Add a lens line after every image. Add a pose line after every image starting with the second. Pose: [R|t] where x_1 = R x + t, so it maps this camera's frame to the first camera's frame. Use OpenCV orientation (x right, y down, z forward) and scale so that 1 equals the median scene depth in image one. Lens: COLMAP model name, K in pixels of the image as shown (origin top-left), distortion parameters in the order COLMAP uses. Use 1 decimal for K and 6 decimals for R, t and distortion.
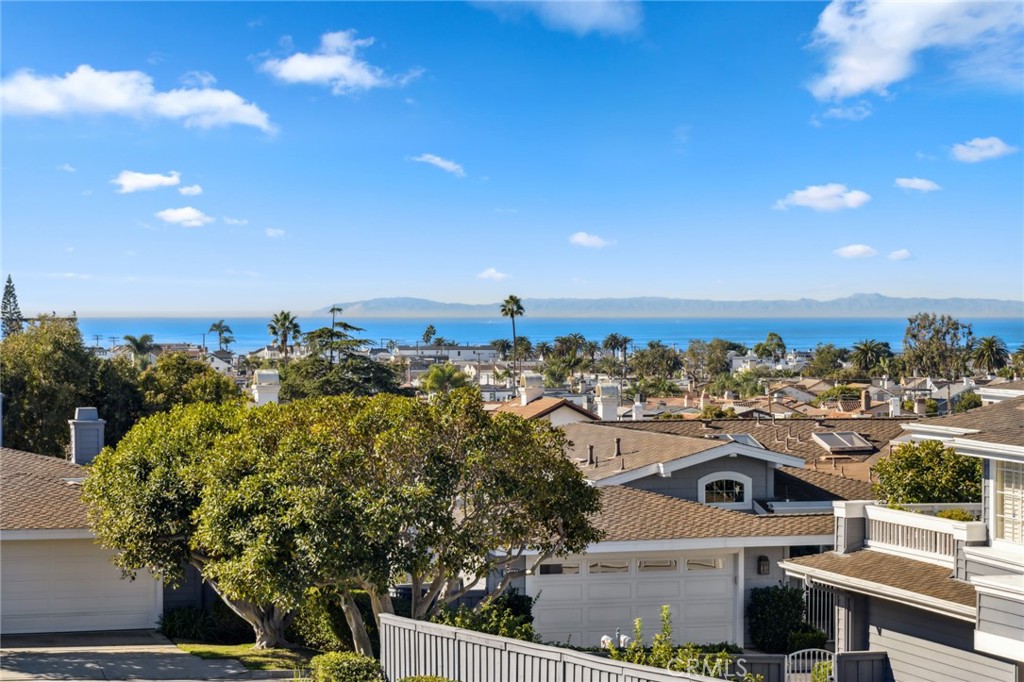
lens RADIAL K [[2501.9, 0, 542.2], [0, 2501.9, 338.8], [0, 0, 1]] dist [0.043174, 0.221403]
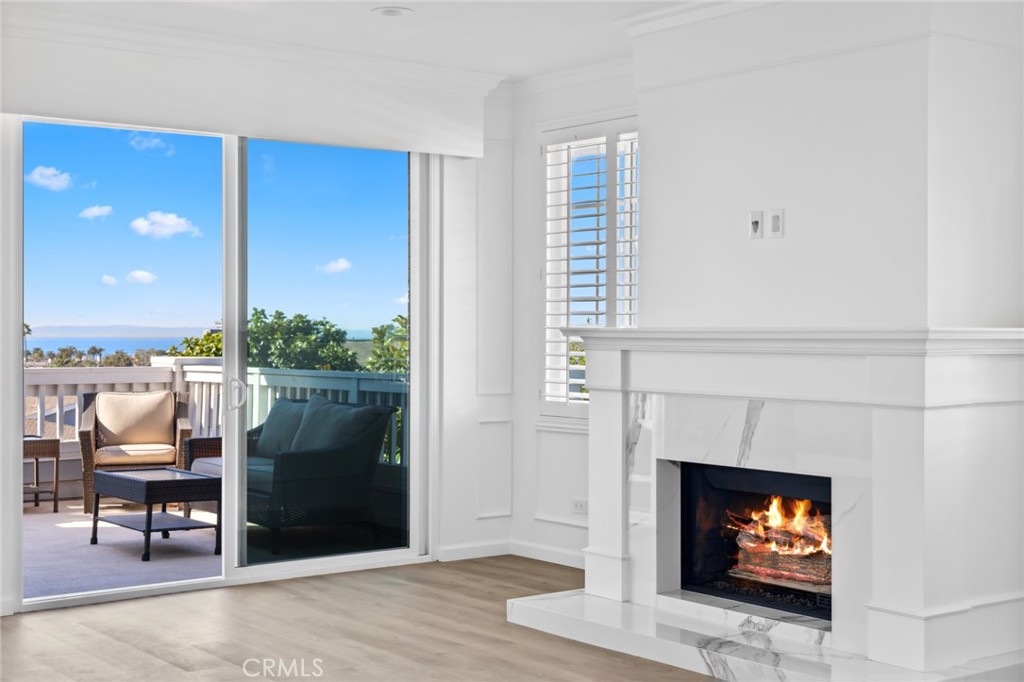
lens RADIAL K [[1405.3, 0, 512.0], [0, 1405.3, 341.0], [0, 0, 1]] dist [0.046391, 0.015329]
pose [[0.951437, 0.000550, 0.307843, 0.058339], [0.001236, 0.999984, -0.005608, 0.006581], [-0.307841, 0.005716, 0.951421, -0.187643]]
